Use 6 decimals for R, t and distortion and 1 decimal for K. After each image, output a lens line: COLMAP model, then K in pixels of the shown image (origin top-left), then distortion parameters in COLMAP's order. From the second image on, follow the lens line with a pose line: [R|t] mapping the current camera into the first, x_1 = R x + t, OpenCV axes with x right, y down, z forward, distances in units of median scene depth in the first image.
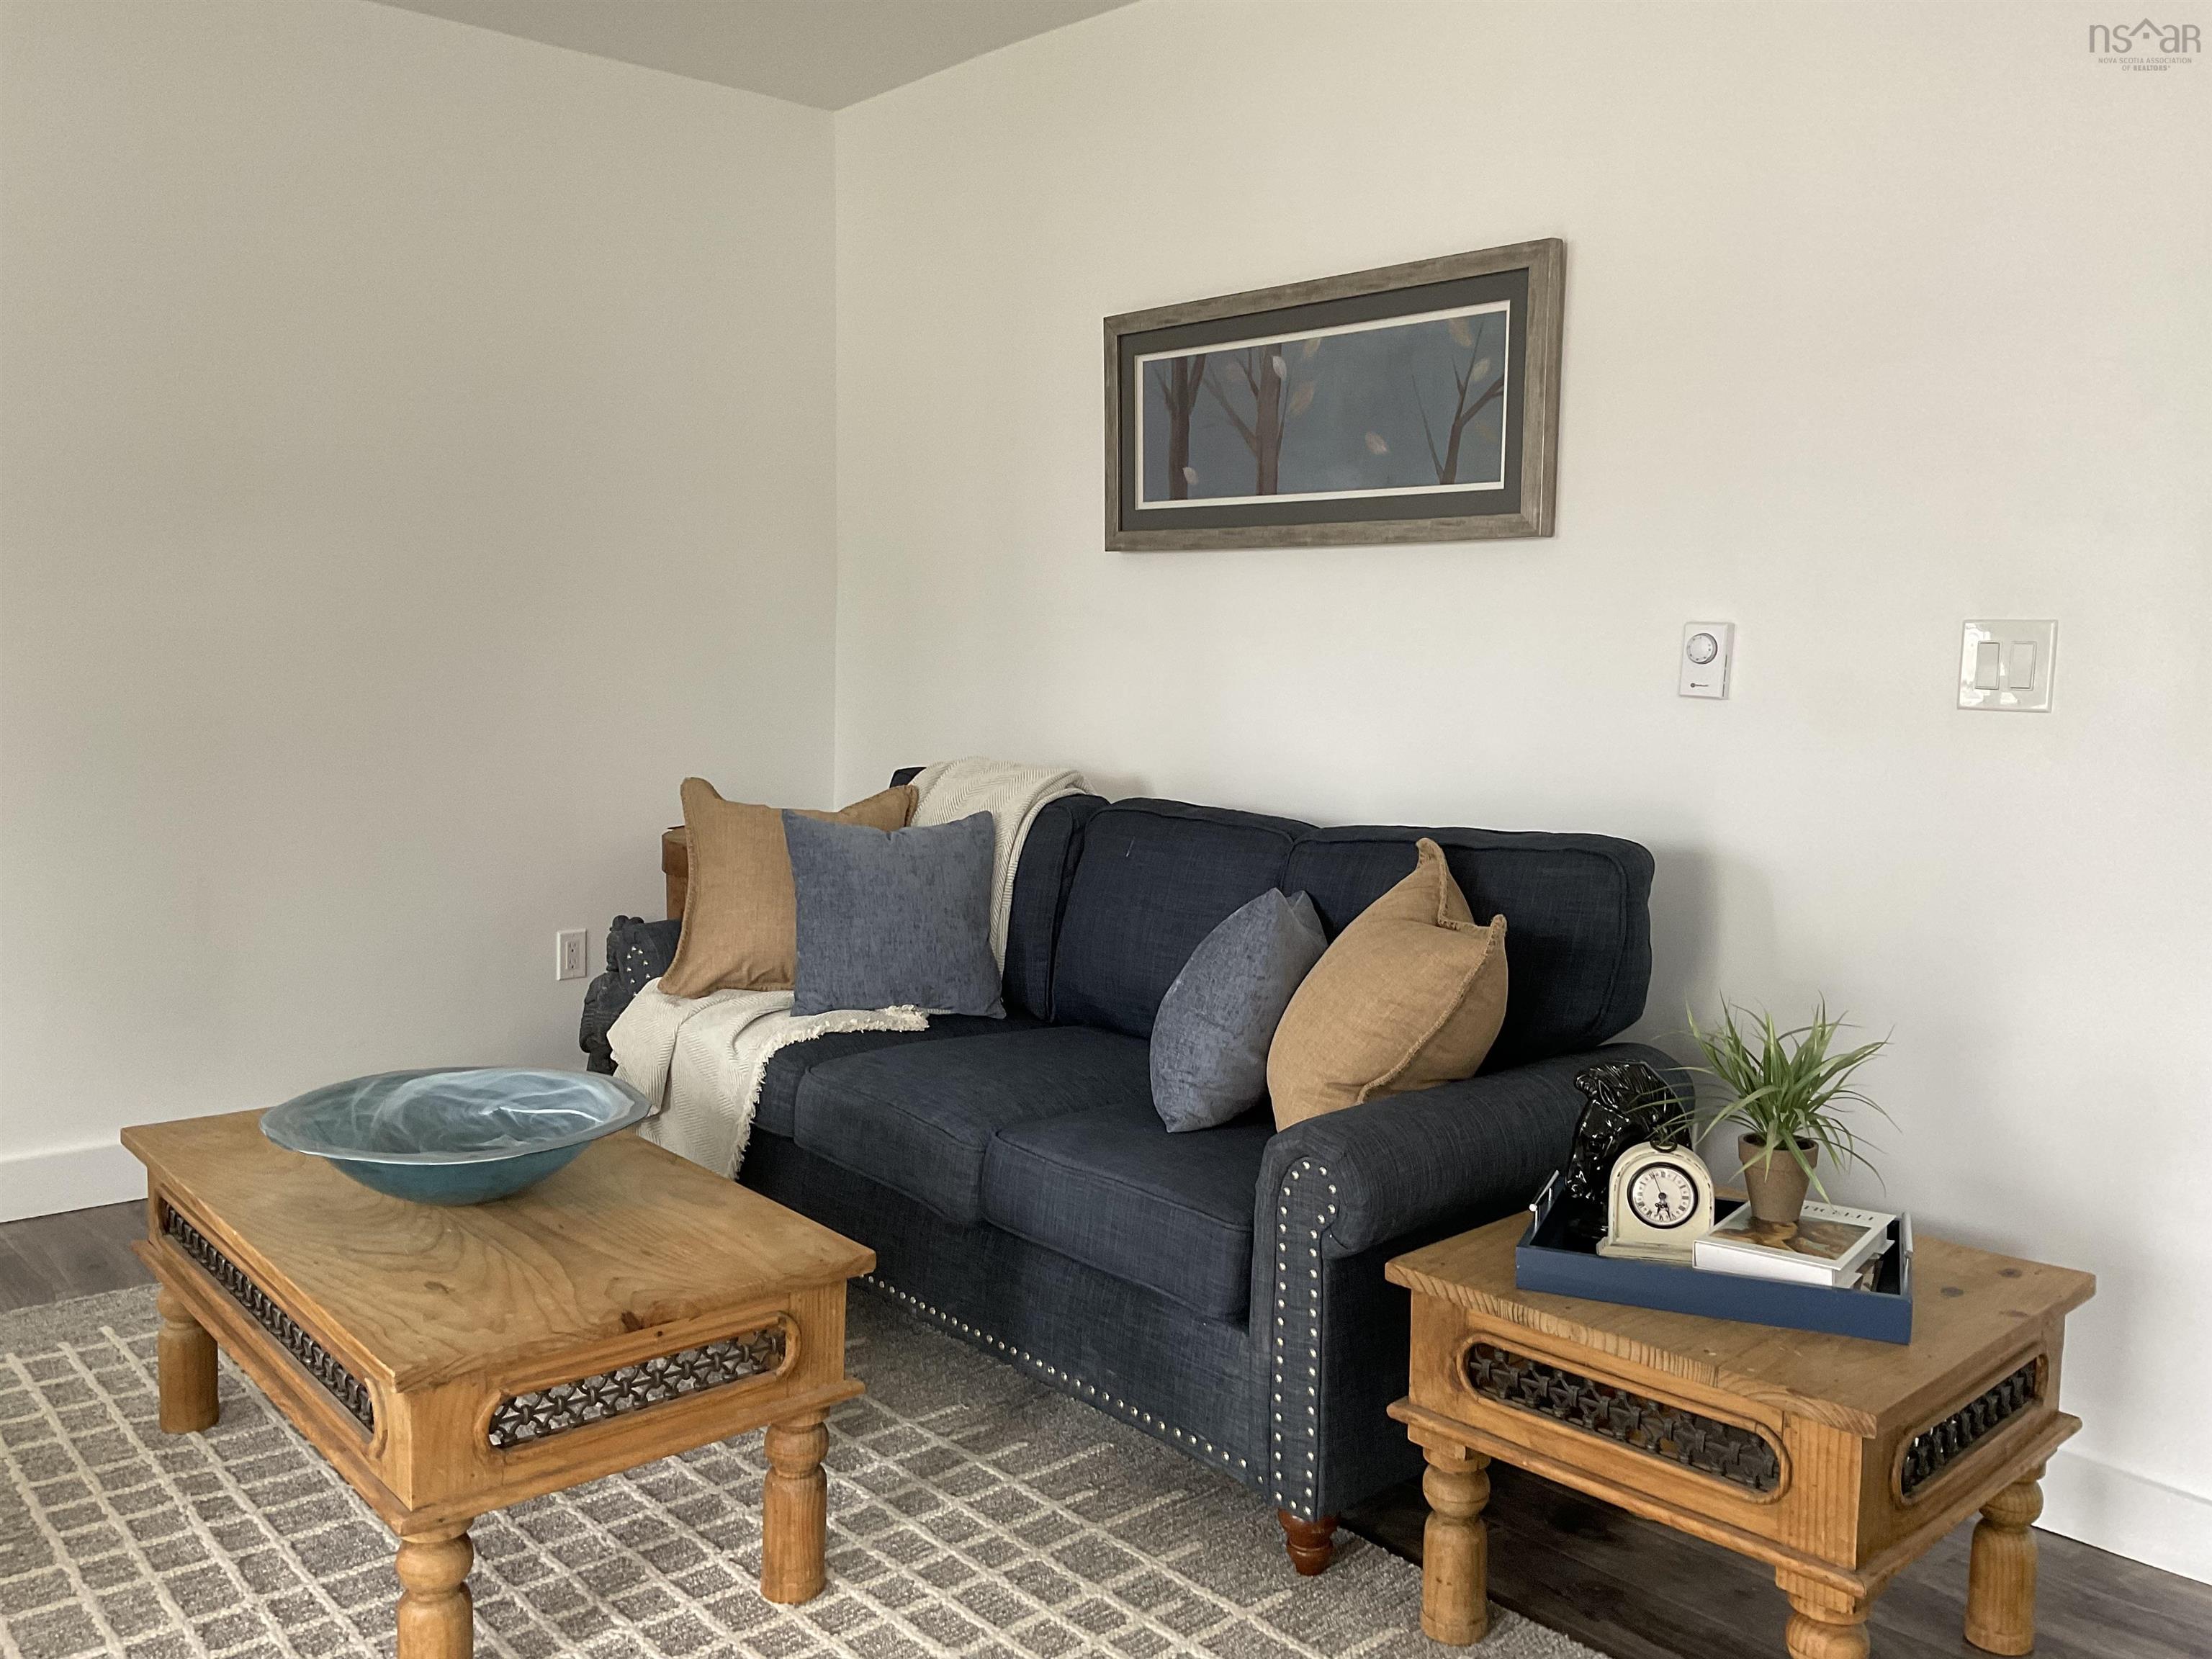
lens RADIAL K [[1824.8, 0, 1119.9], [0, 1824.8, 820.4], [0, 0, 1]] dist [0.083194, -0.165632]
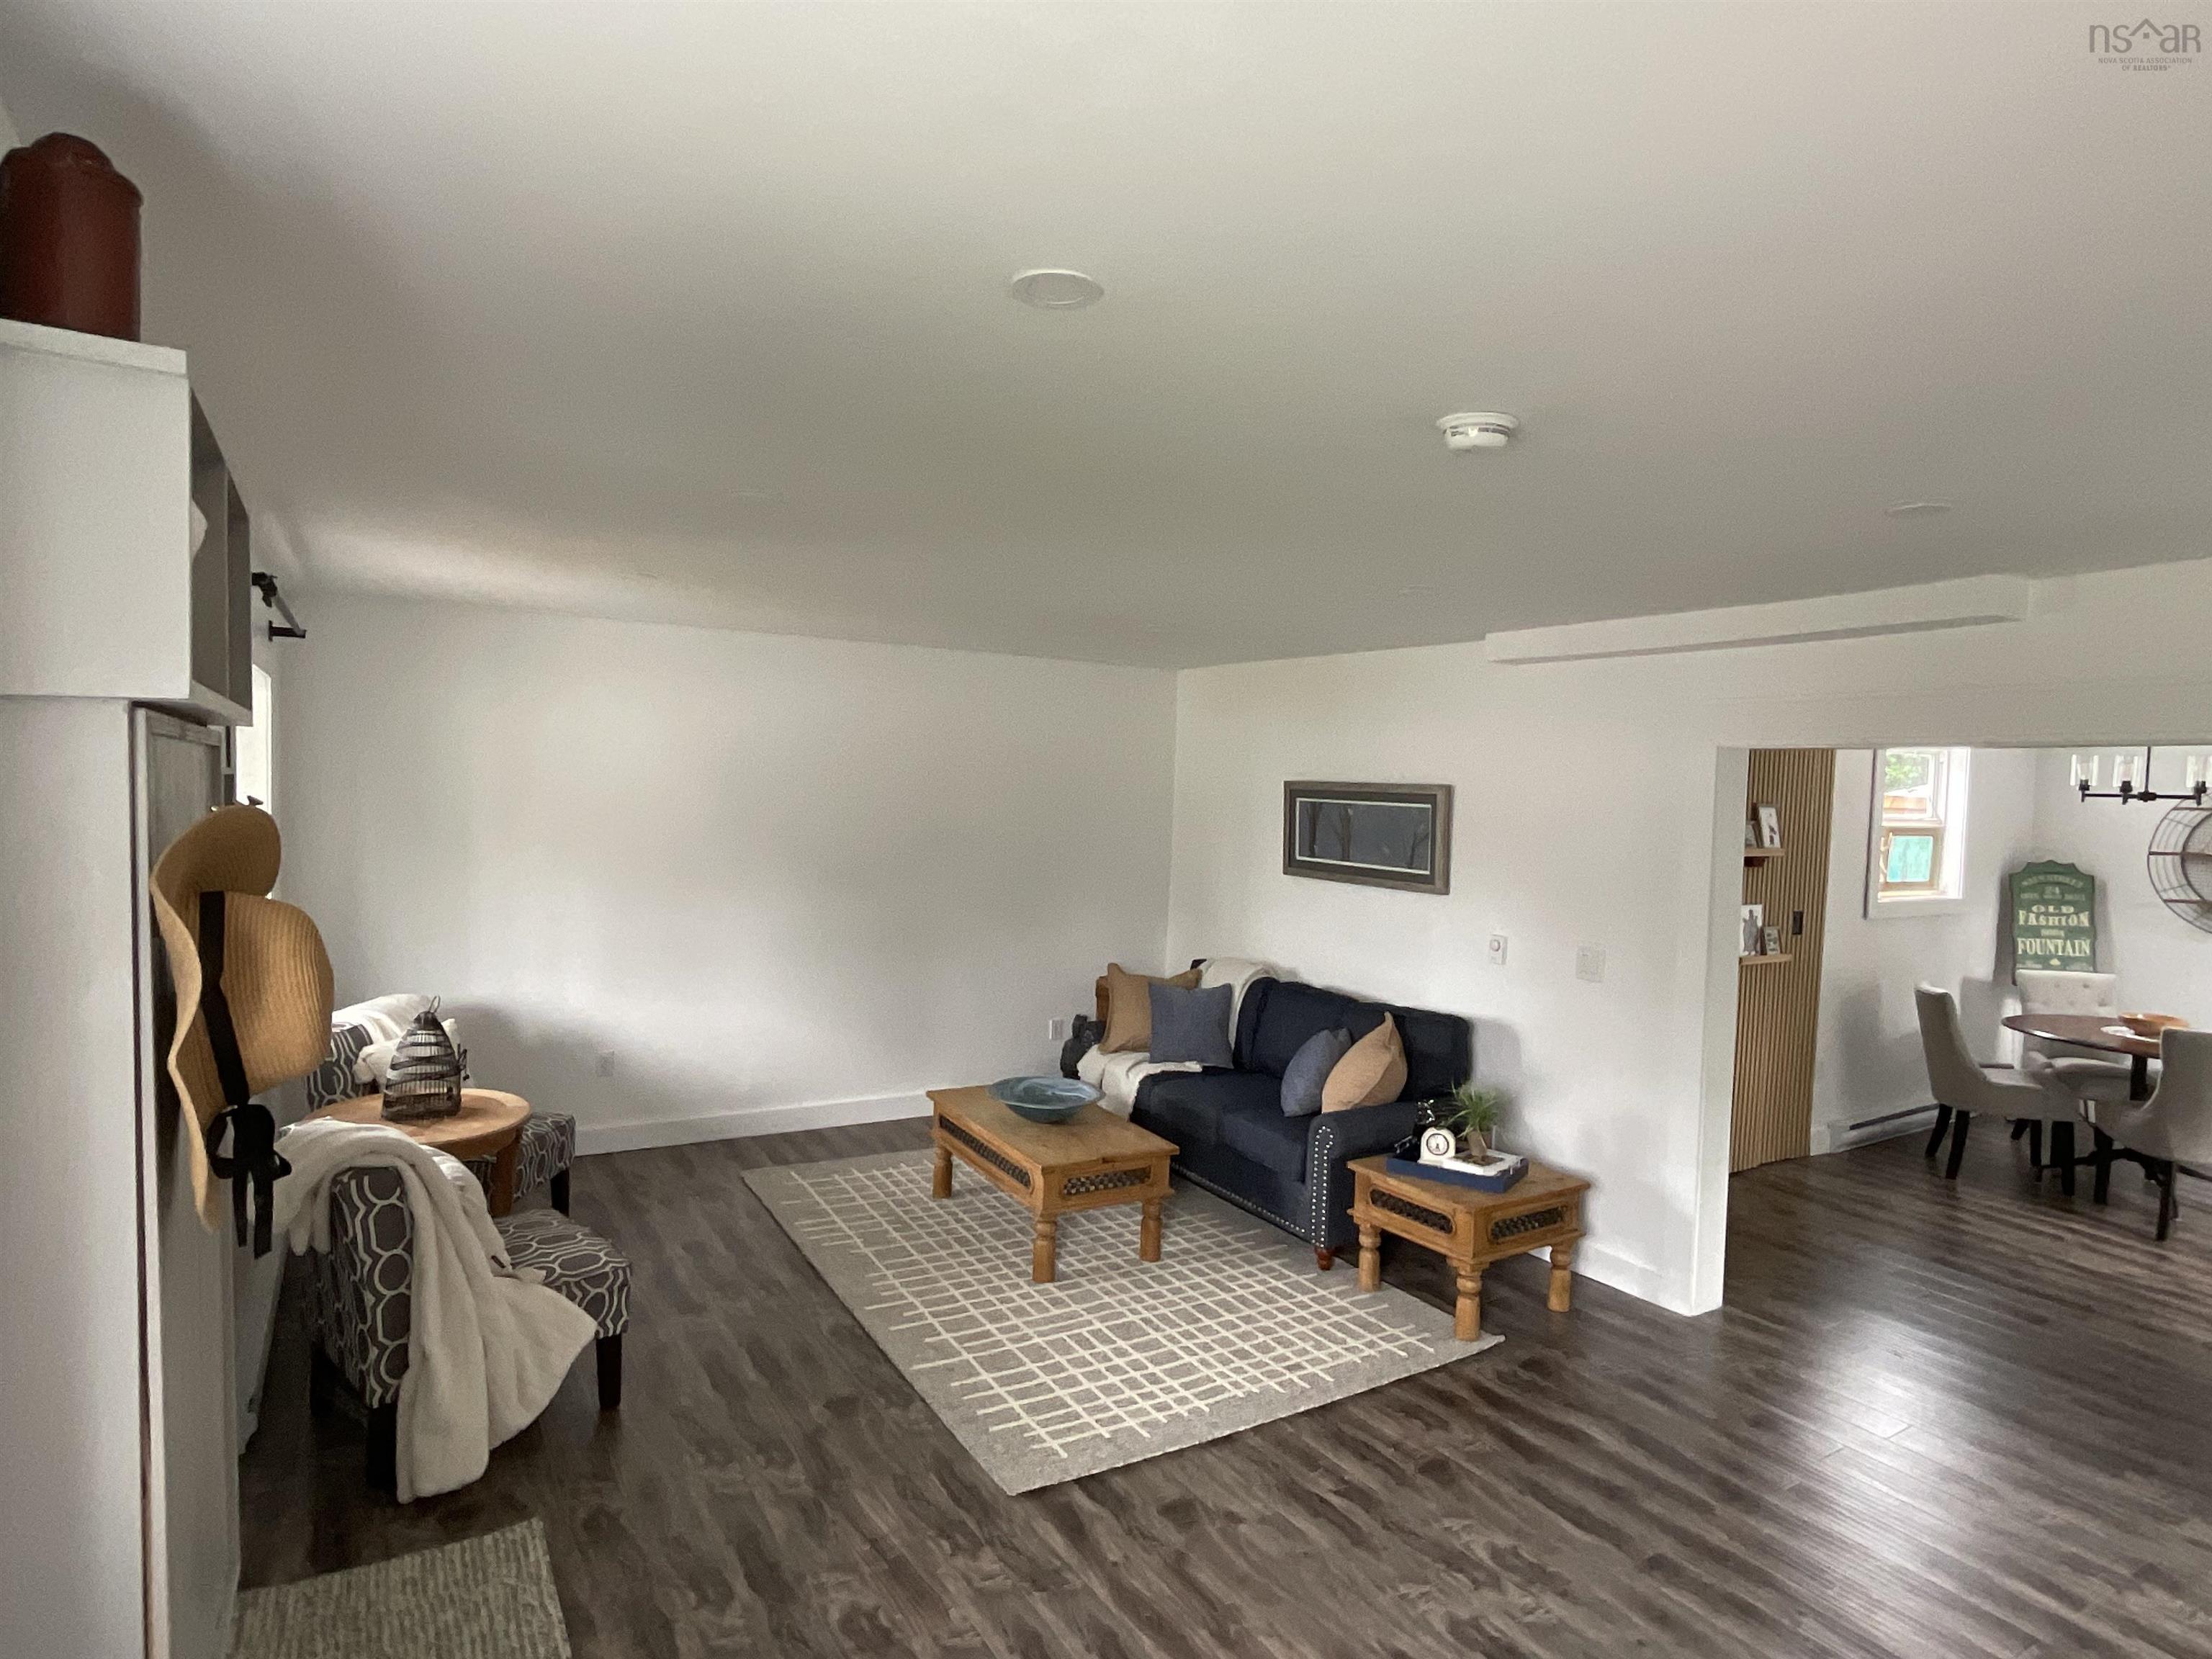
lens RADIAL K [[1257.1, 0, 1112.4], [0, 1257.1, 834.1], [0, 0, 1]] dist [0.000376, 0.002191]
pose [[0.981113, 0.022566, -0.192113, 0.127938], [-0.034652, 0.997610, -0.059784, -0.135313], [0.190305, 0.065312, 0.979550, -0.961378]]
